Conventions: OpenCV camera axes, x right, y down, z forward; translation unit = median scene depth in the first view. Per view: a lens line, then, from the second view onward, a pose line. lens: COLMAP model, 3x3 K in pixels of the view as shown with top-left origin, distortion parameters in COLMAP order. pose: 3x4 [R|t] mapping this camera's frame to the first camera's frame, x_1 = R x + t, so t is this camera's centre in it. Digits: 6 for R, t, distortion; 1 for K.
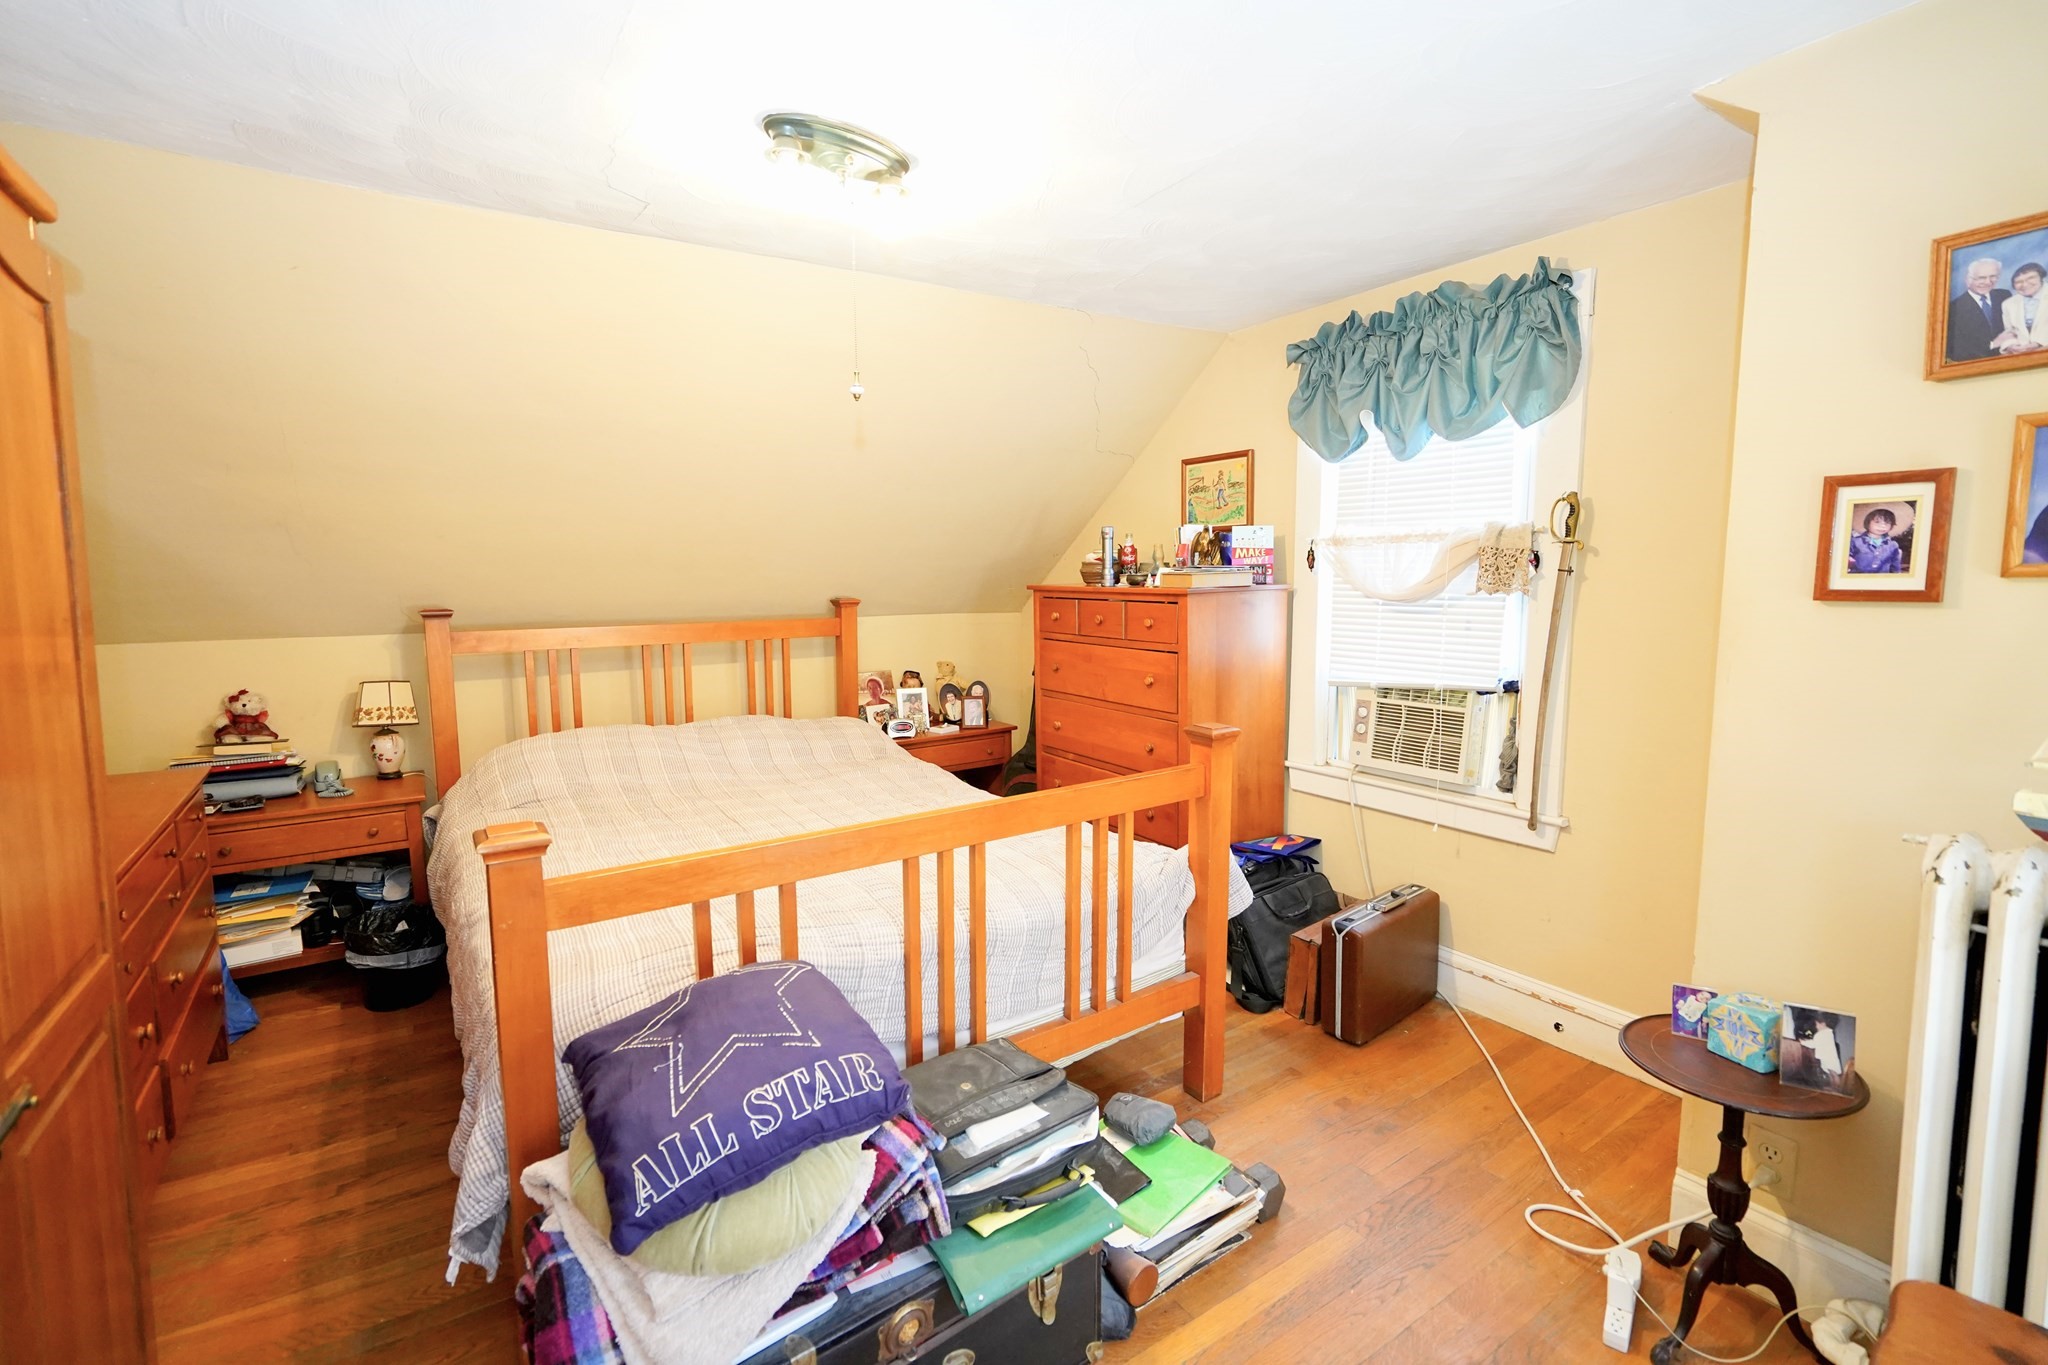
lens RADIAL K [[922.8, 0, 1027.4], [0, 922.8, 671.6], [0, 0, 1]] dist [-0.008283, 0.001422]
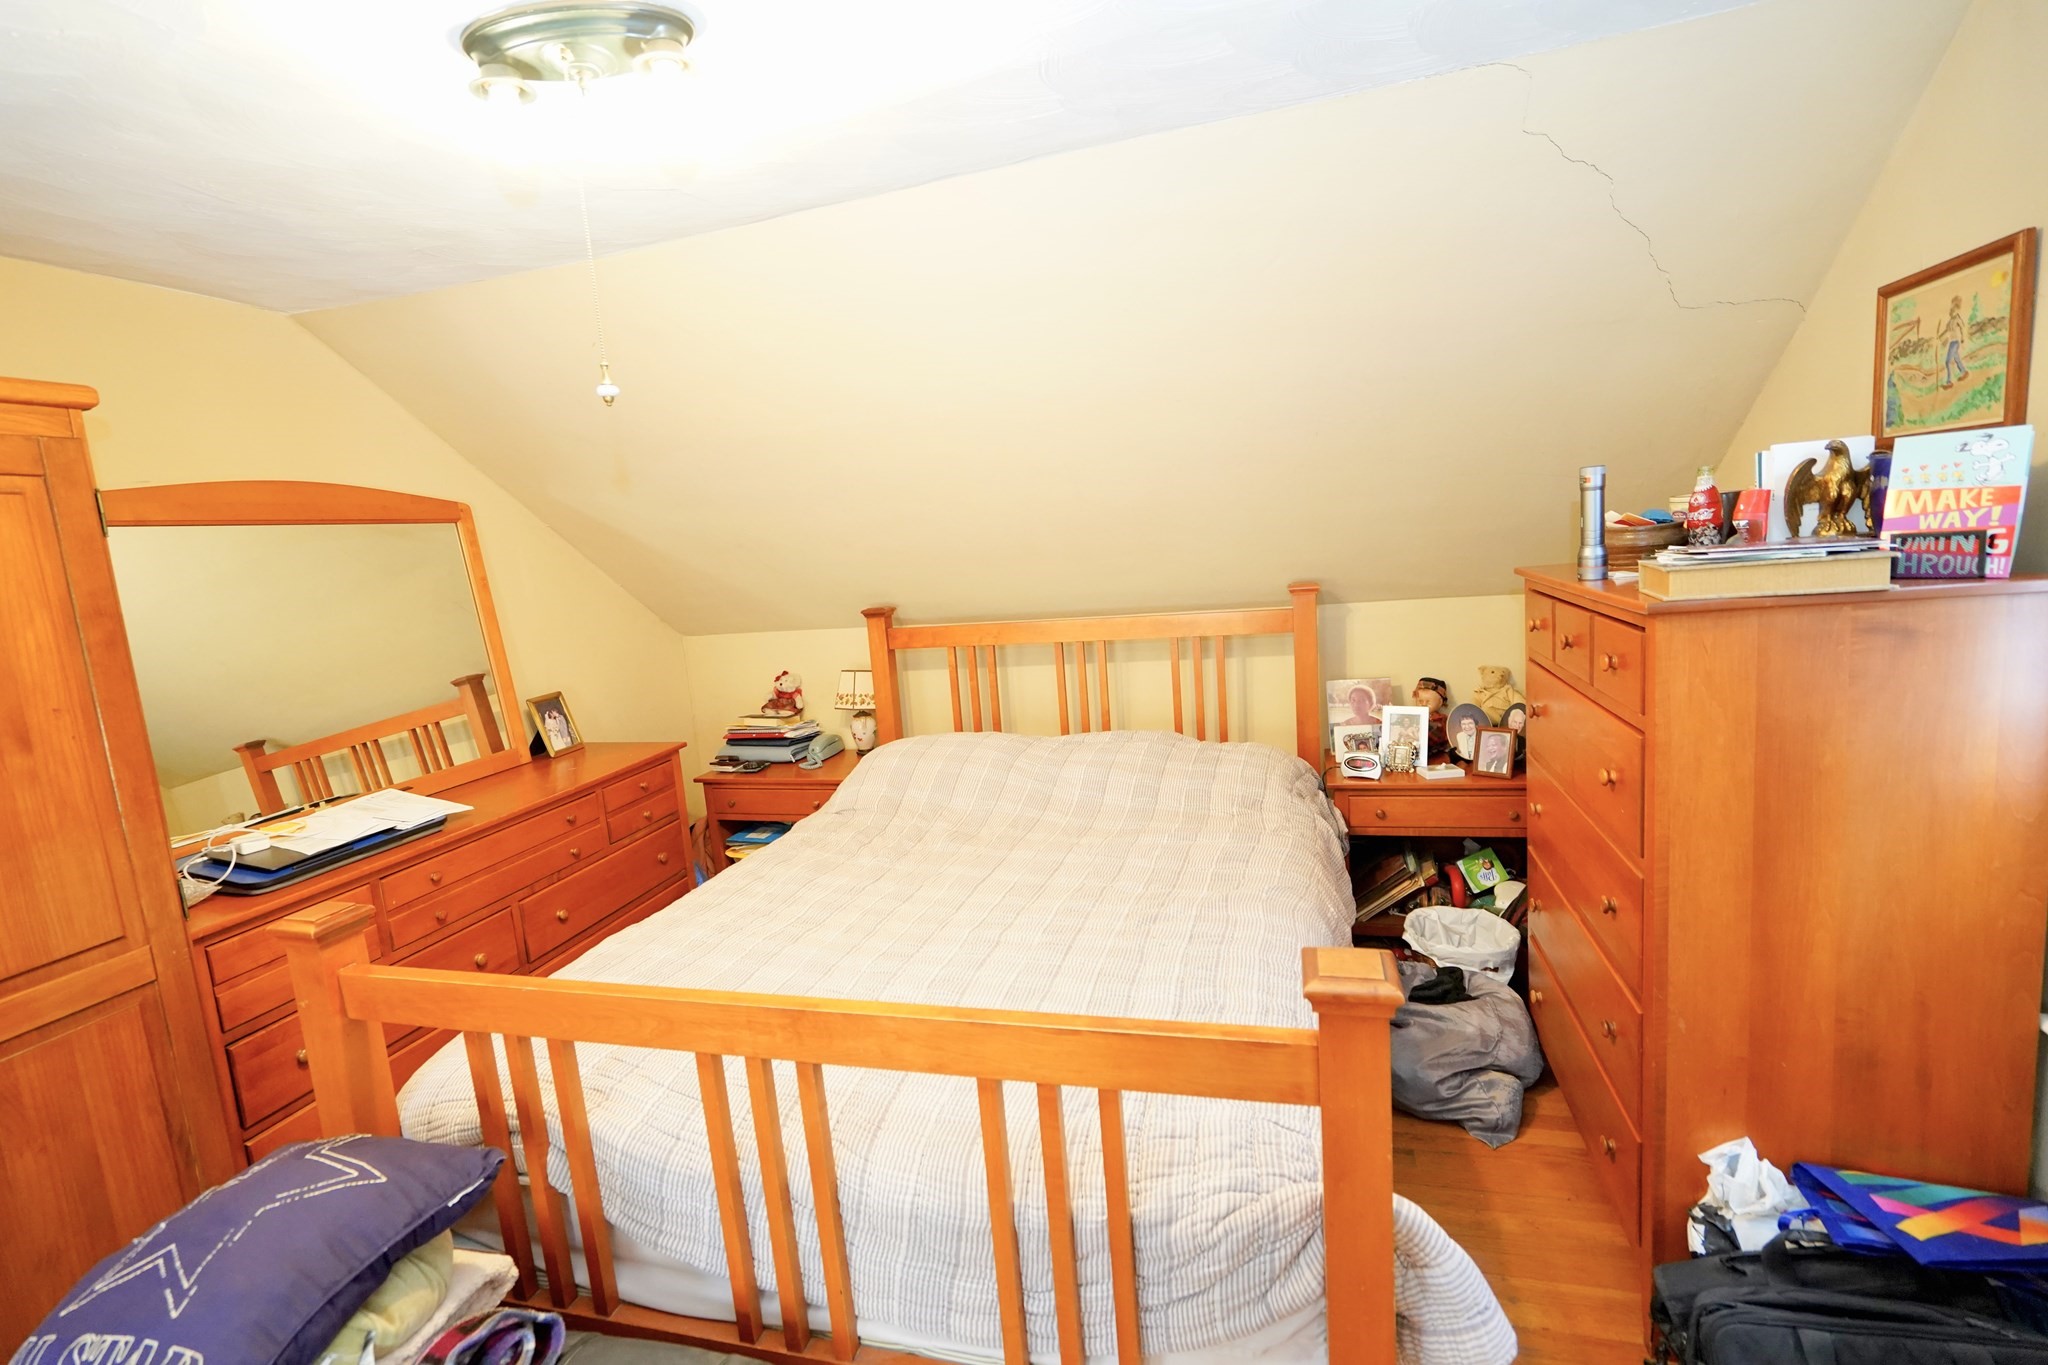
lens RADIAL K [[922.8, 0, 1024.7], [0, 922.8, 674.2], [0, 0, 1]] dist [-0.008283, 0.001422]
pose [[0.626785, 0.074769, -0.775597, 0.304165], [-0.011427, 0.996160, 0.086798, -0.082422], [0.779108, -0.045540, 0.625233, 0.424693]]
